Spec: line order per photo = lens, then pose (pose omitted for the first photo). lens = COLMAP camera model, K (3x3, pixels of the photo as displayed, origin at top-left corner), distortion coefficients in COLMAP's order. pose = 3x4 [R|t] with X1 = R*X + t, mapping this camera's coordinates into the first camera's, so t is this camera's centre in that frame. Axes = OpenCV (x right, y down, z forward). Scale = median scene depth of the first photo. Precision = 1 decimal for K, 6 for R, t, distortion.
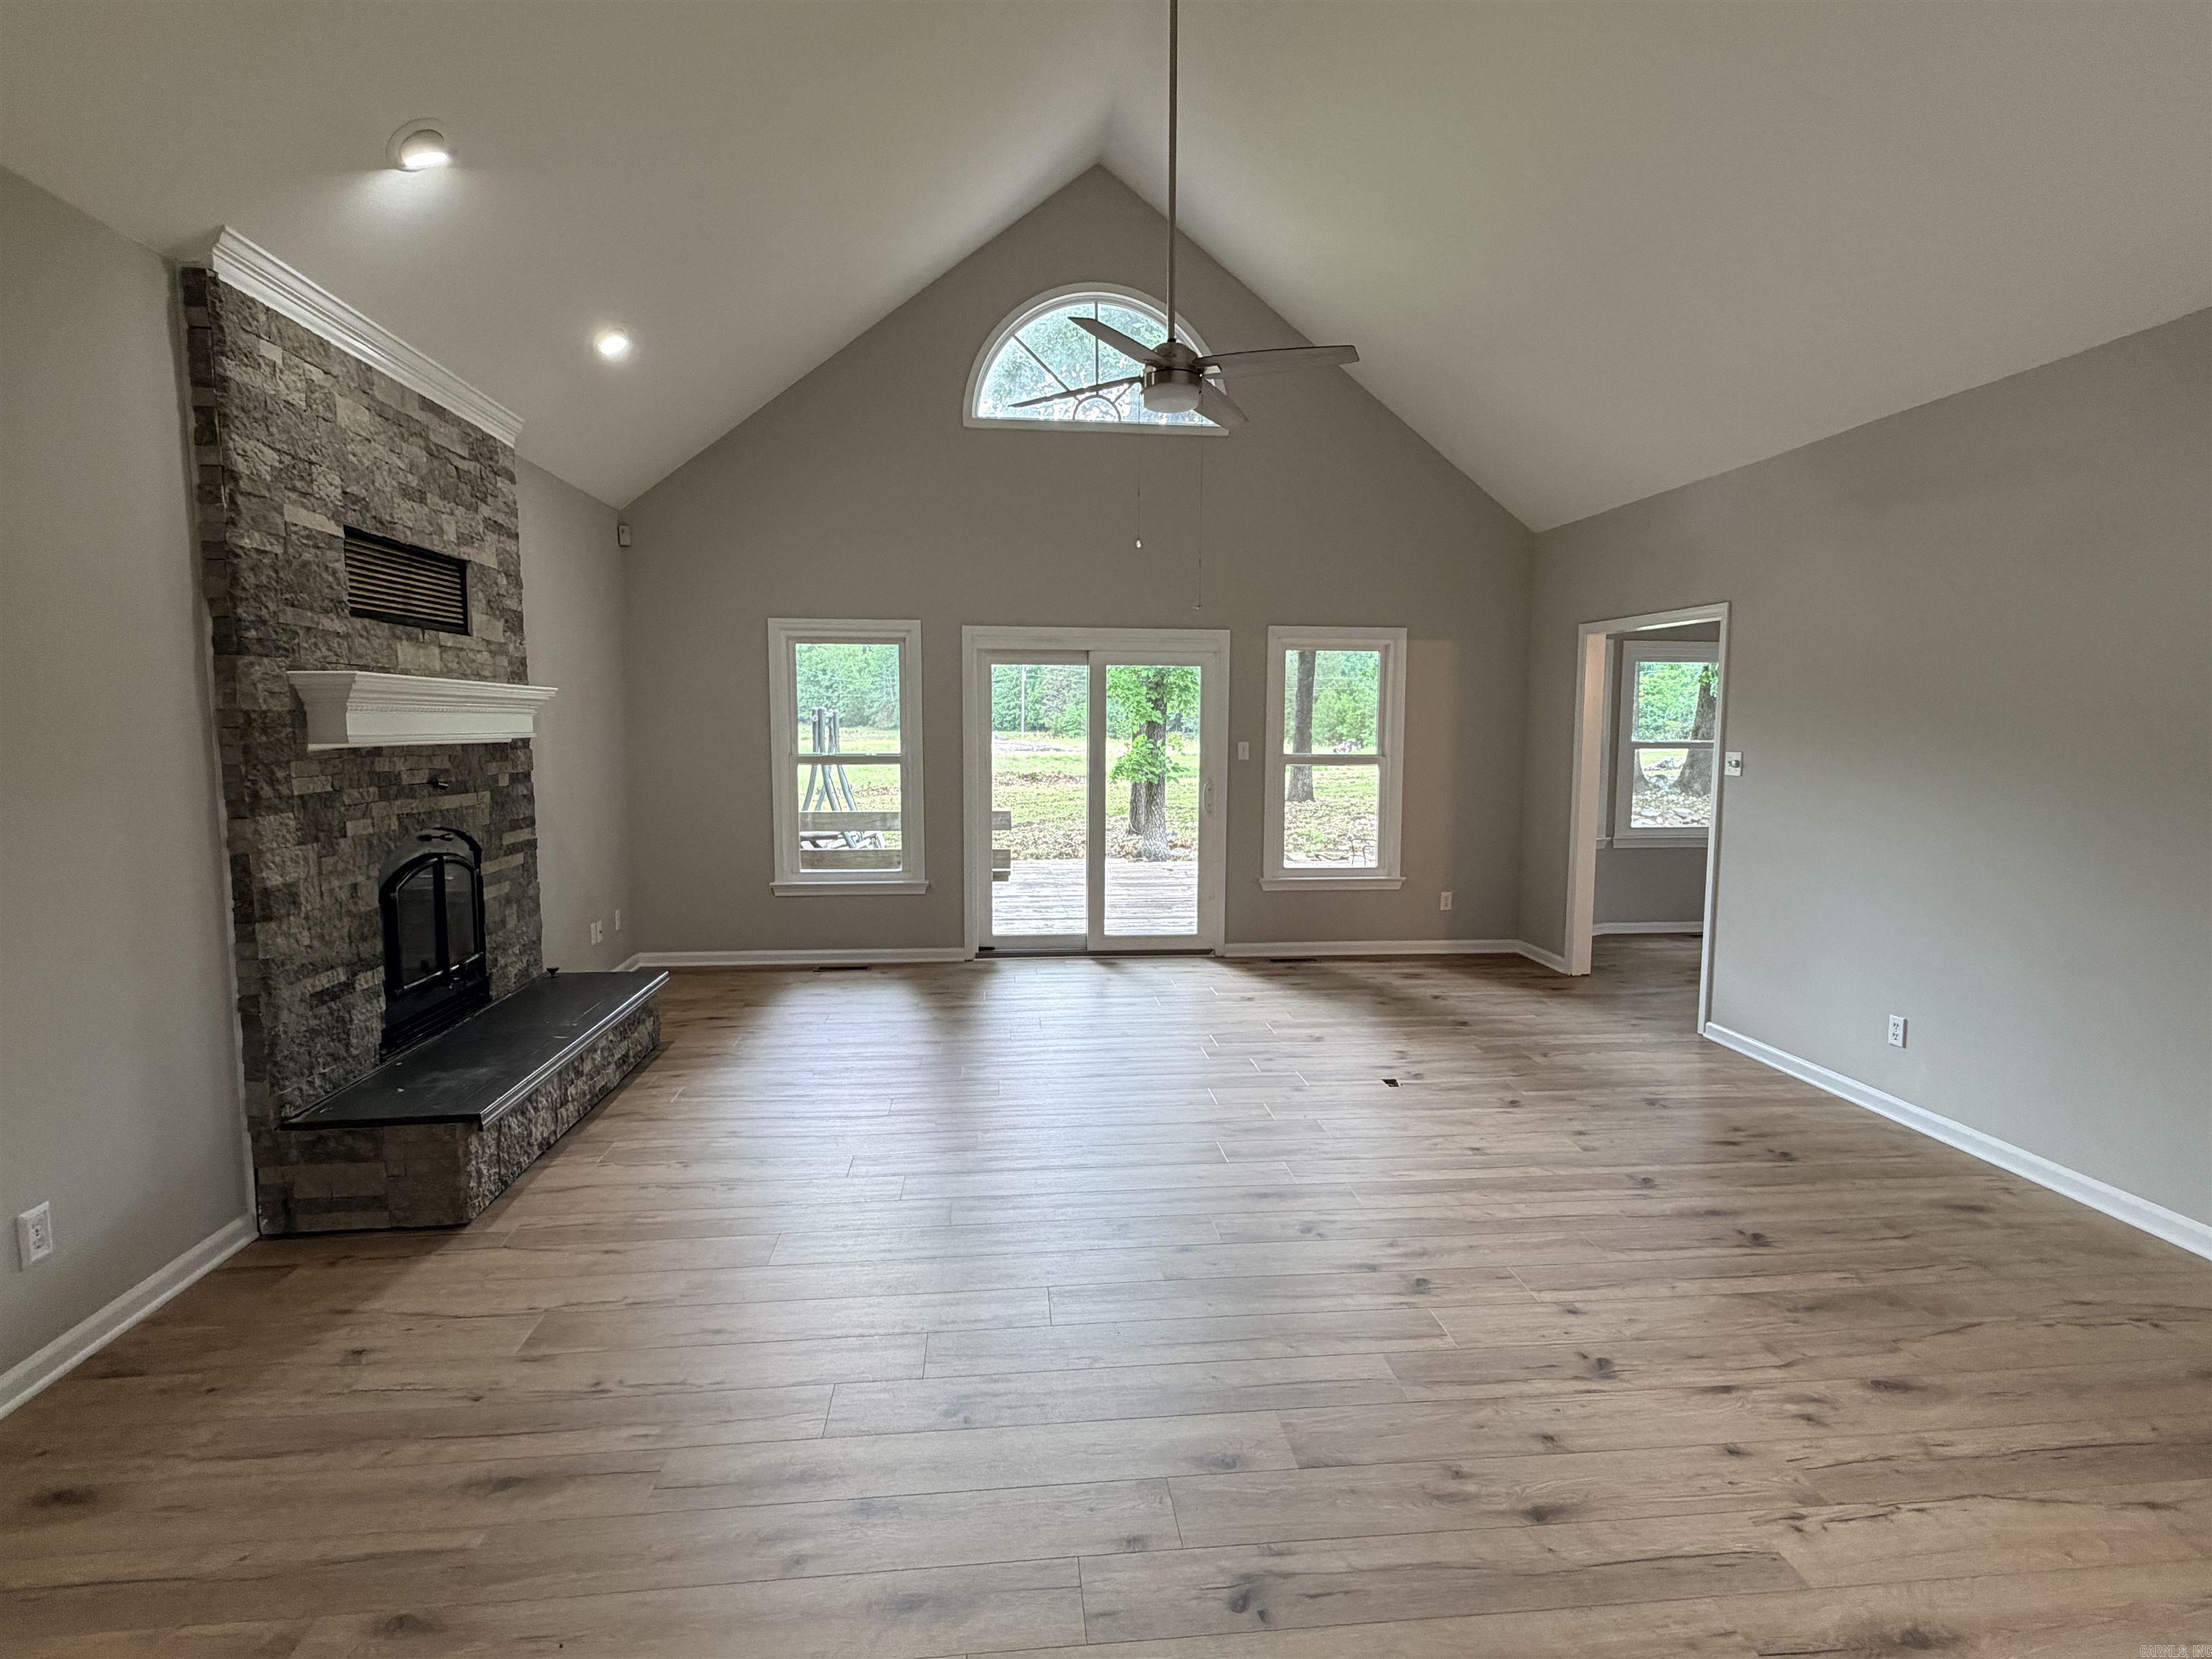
lens RADIAL K [[1106.8, 0, 1108.8], [0, 1106.8, 830.2], [0, 0, 1]] dist [-0.002121, -0.000306]
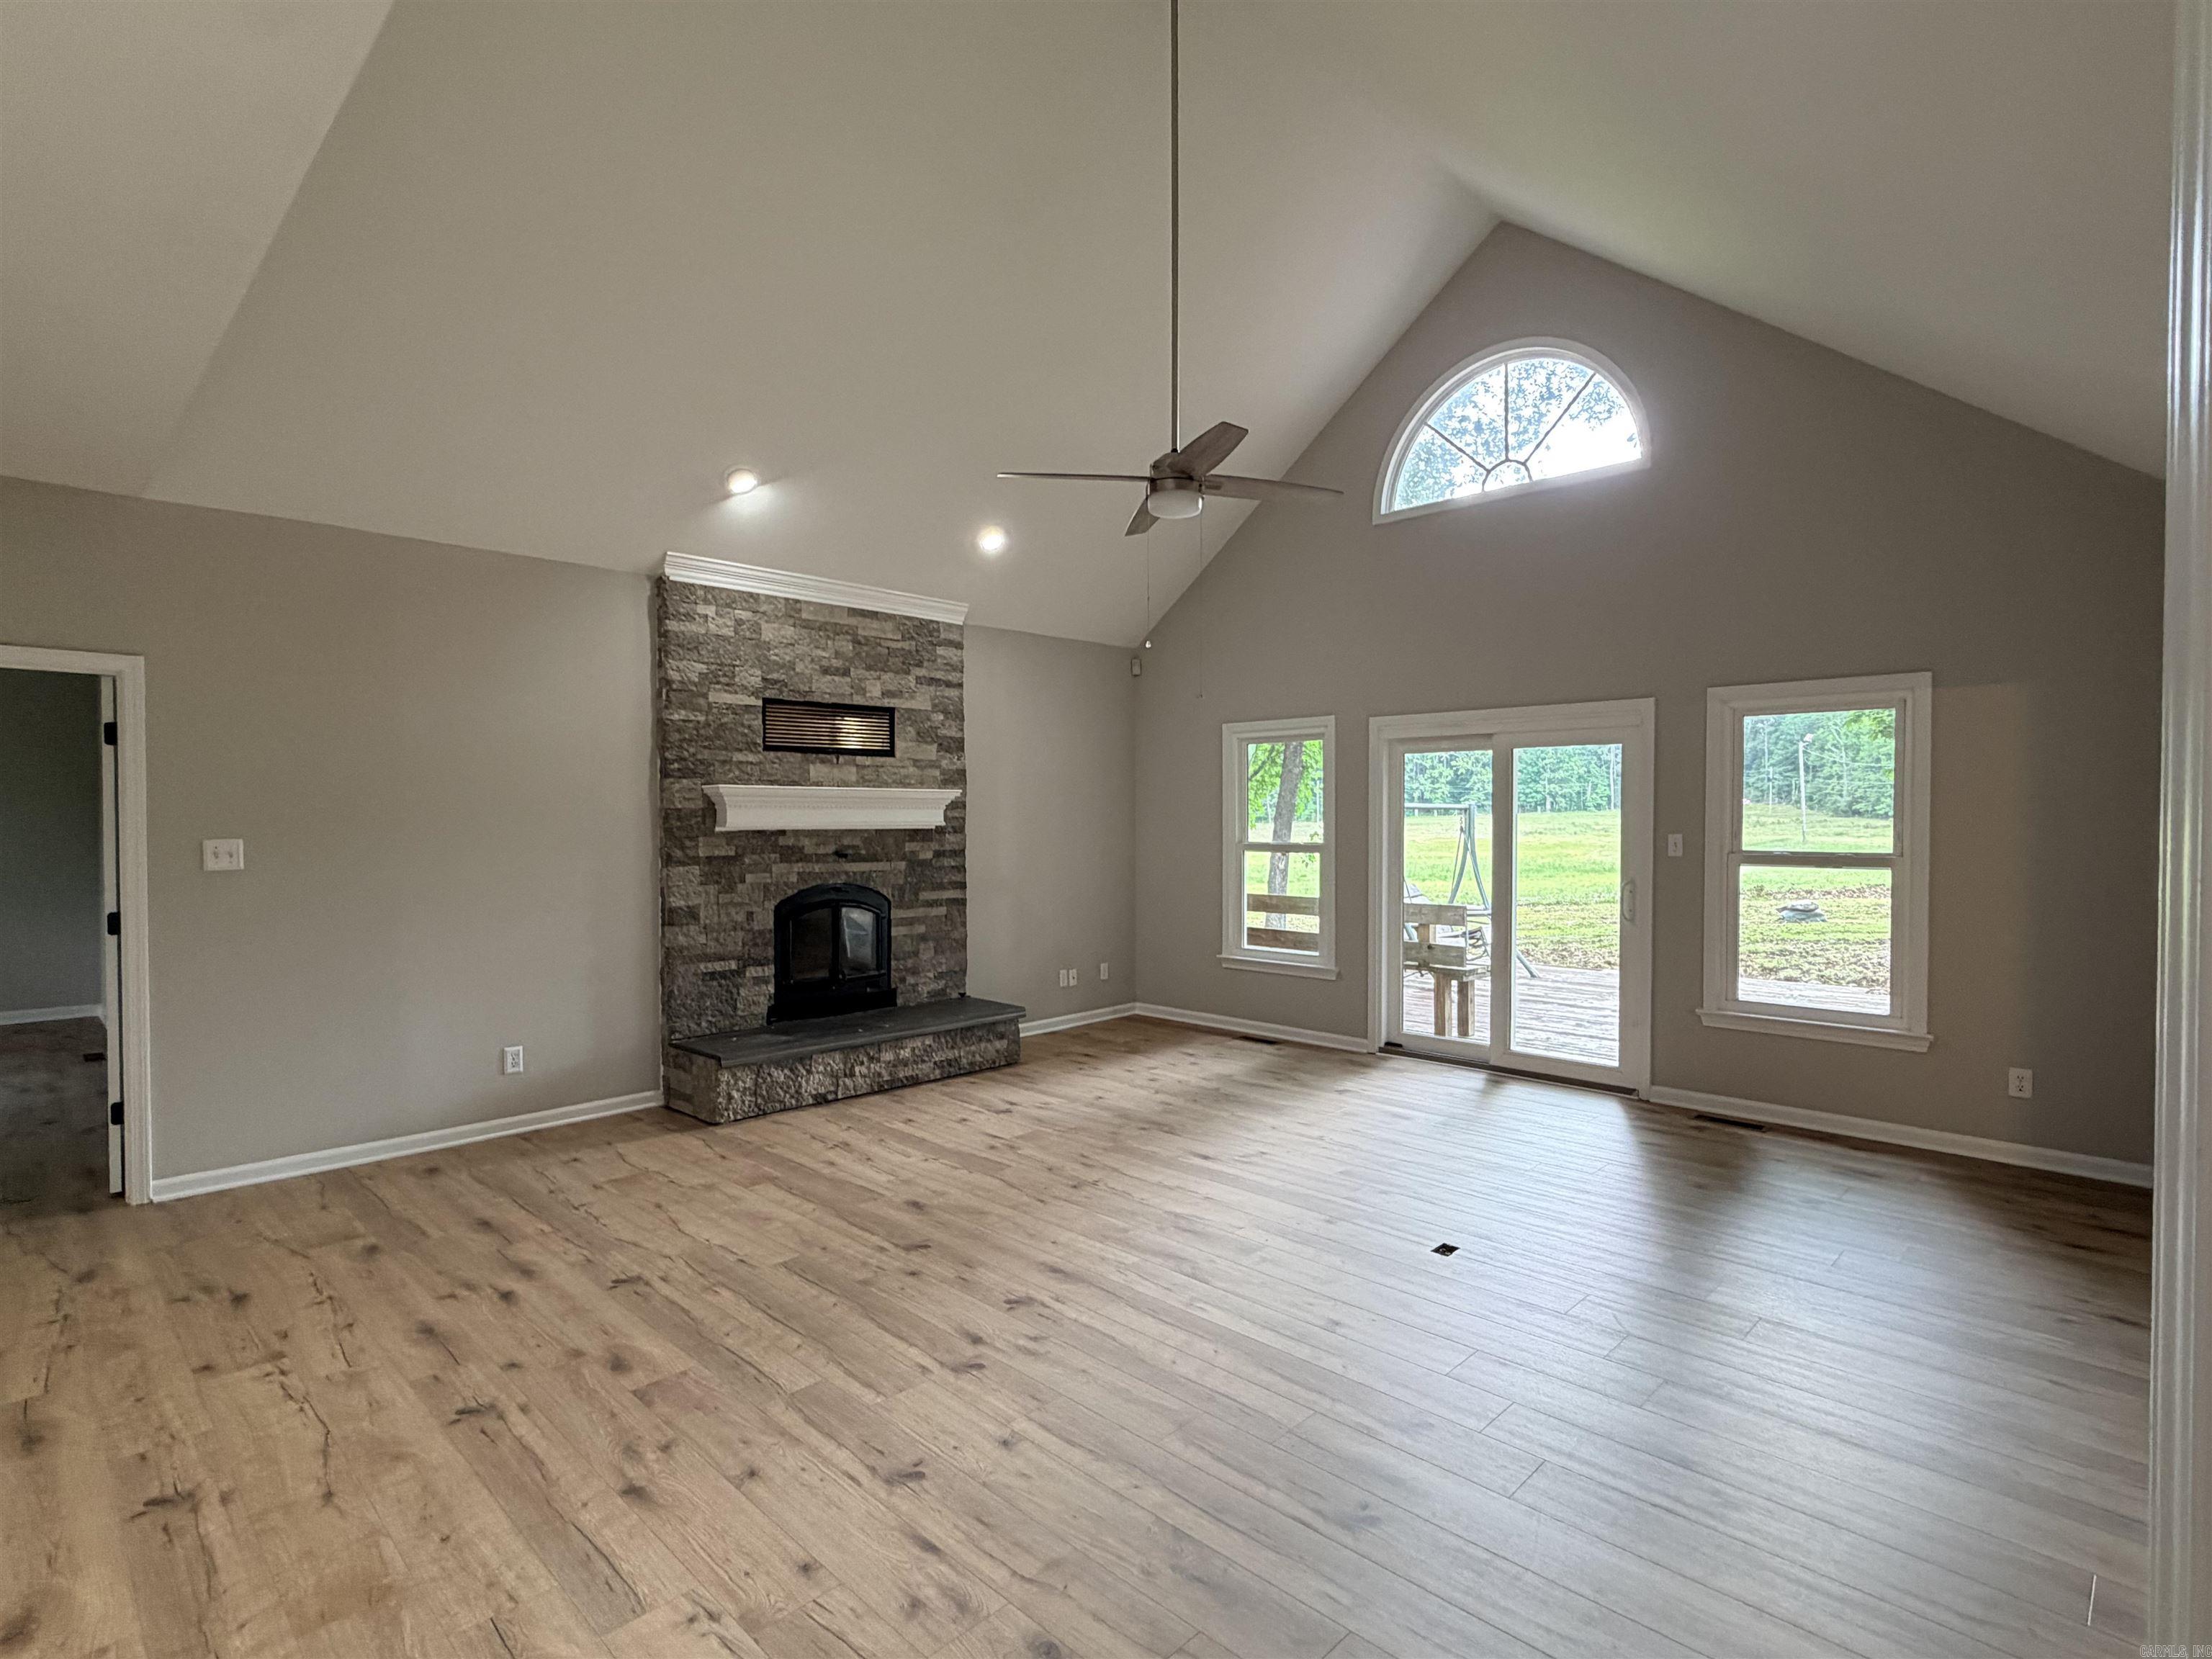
lens RADIAL K [[1106.8, 0, 1111.3], [0, 1106.8, 834.7], [0, 0, 1]] dist [-0.002121, -0.000306]
pose [[0.638666, 0.007619, -0.769447, 0.824968], [-0.069641, 0.996420, -0.047938, -0.021833], [0.766327, 0.084201, 0.636910, 0.306439]]
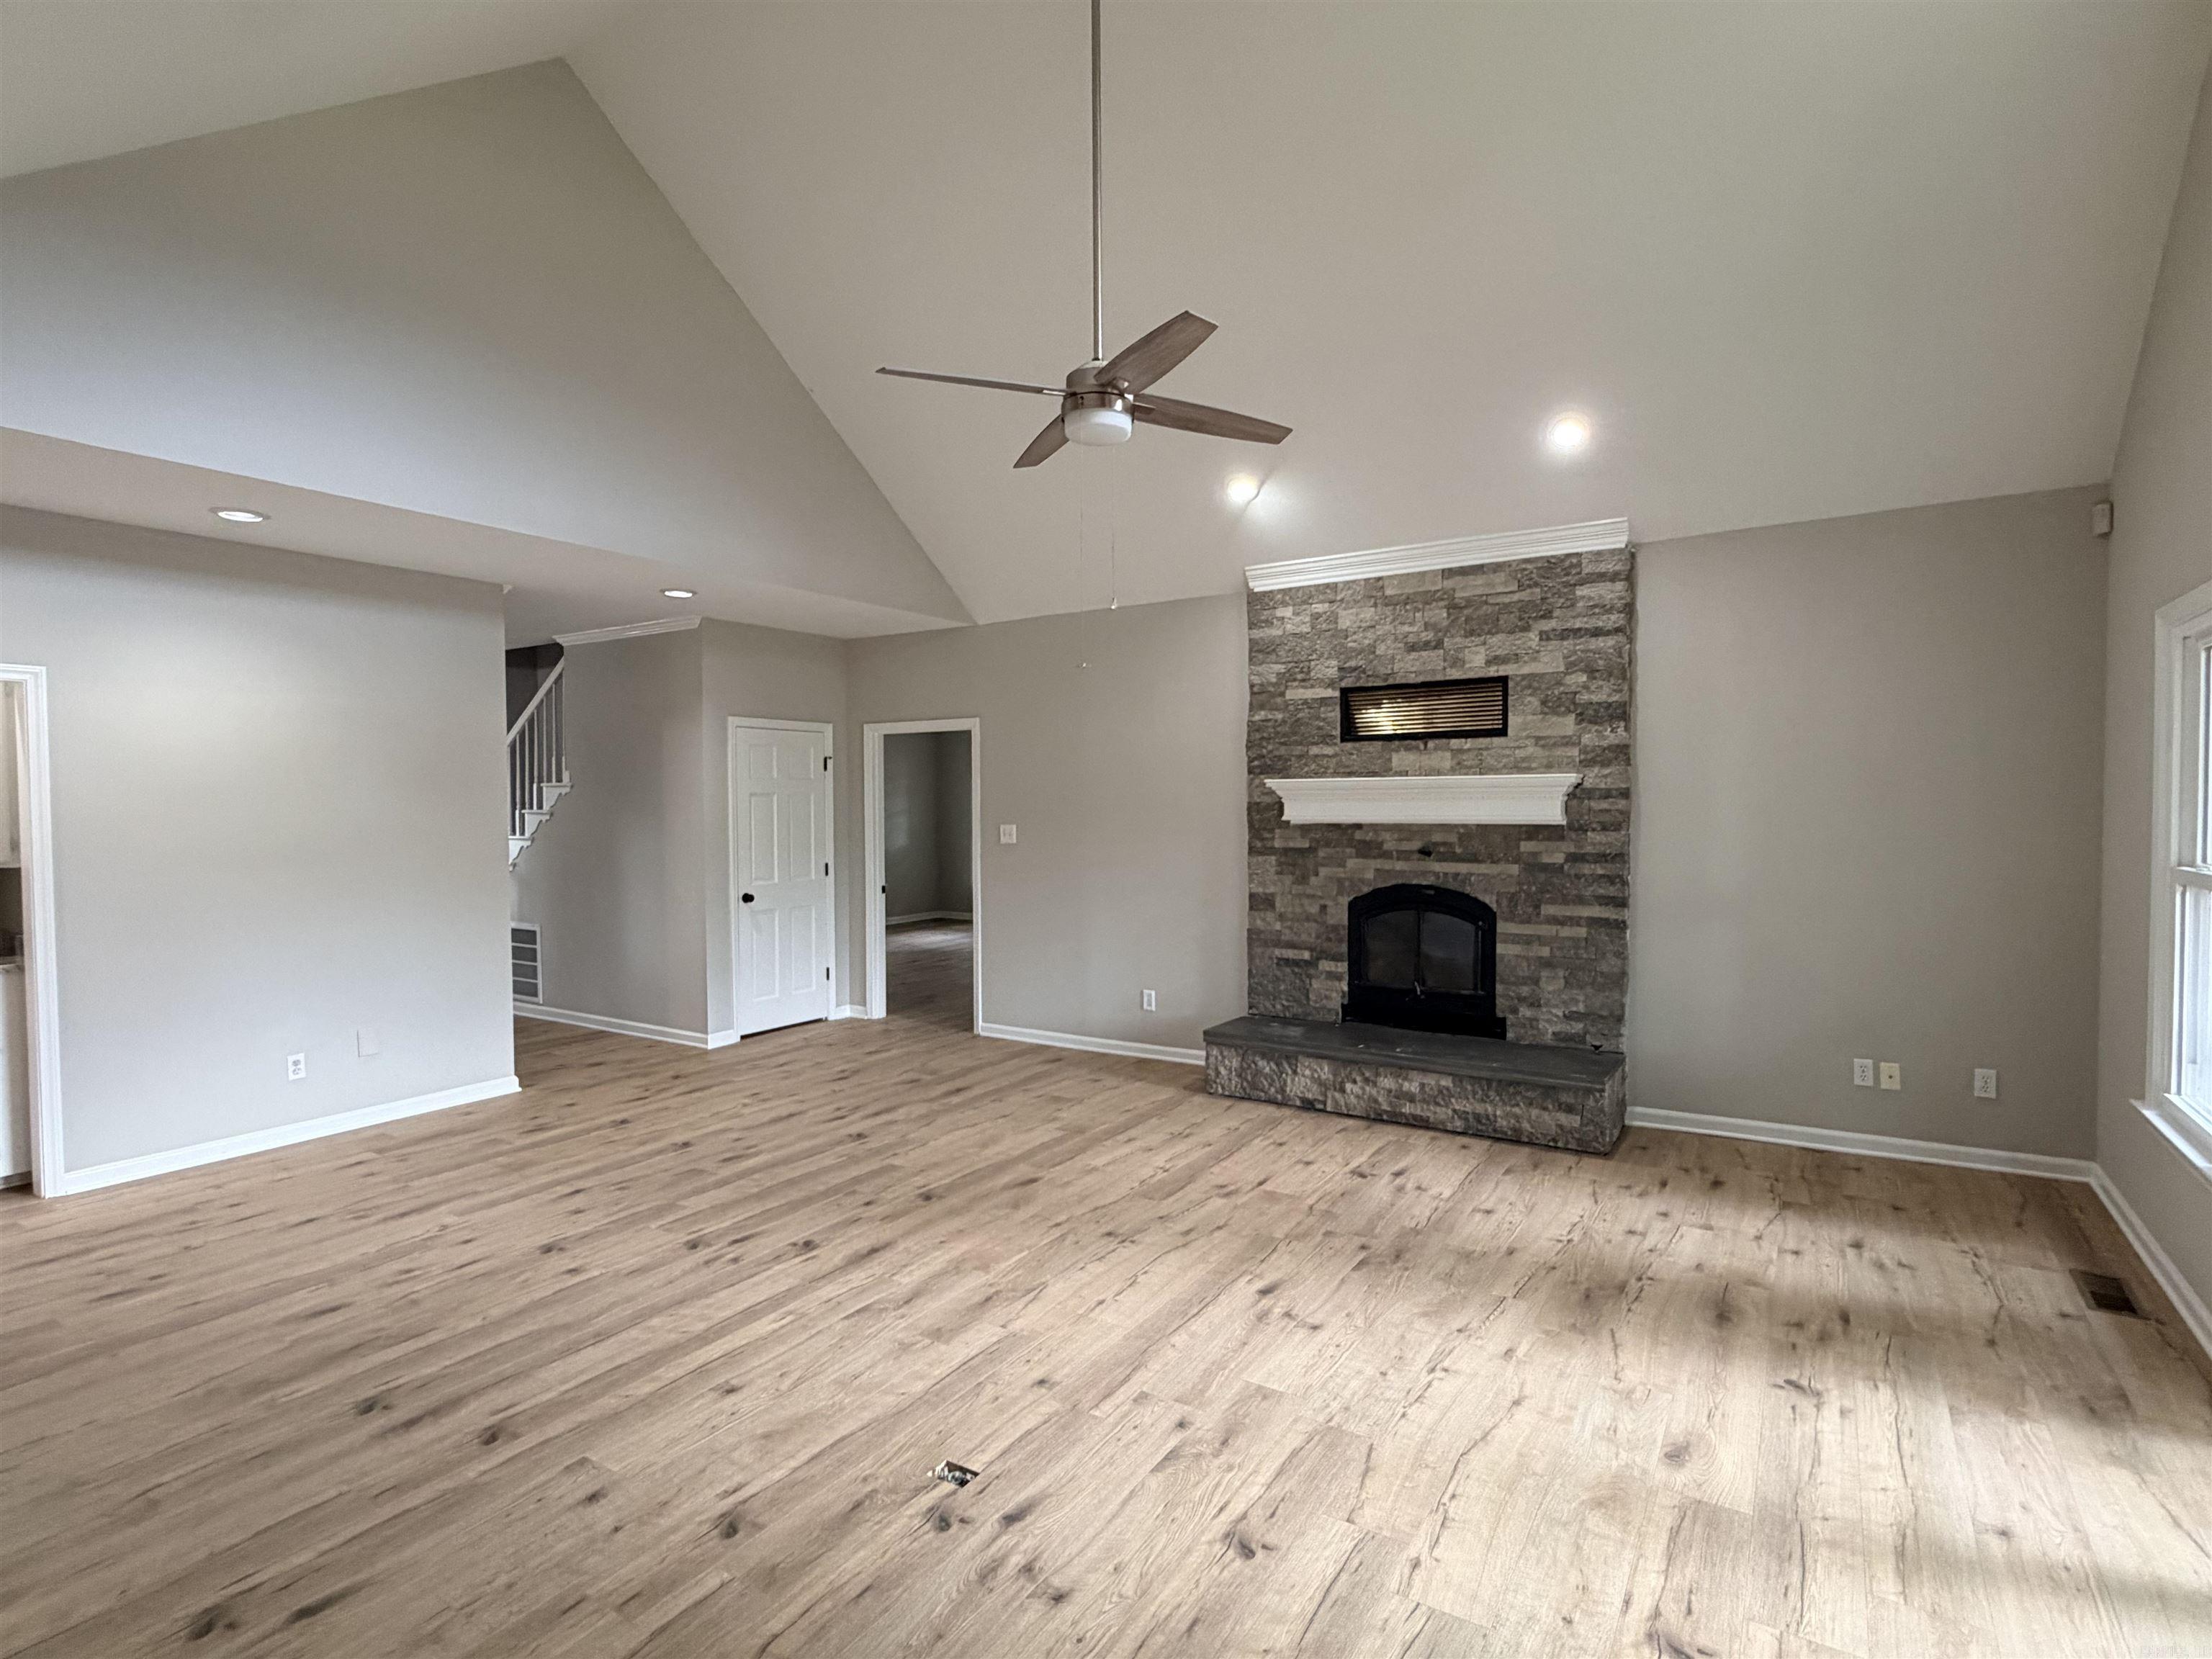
lens RADIAL K [[1106.8, 0, 1102.5], [0, 1106.8, 834.1], [0, 0, 1]] dist [-0.002121, -0.000306]
pose [[-0.627587, 0.019982, -0.778290, 0.712846], [-0.070173, 0.994150, 0.082109, -0.149131], [0.775378, 0.106145, -0.622513, 1.549271]]
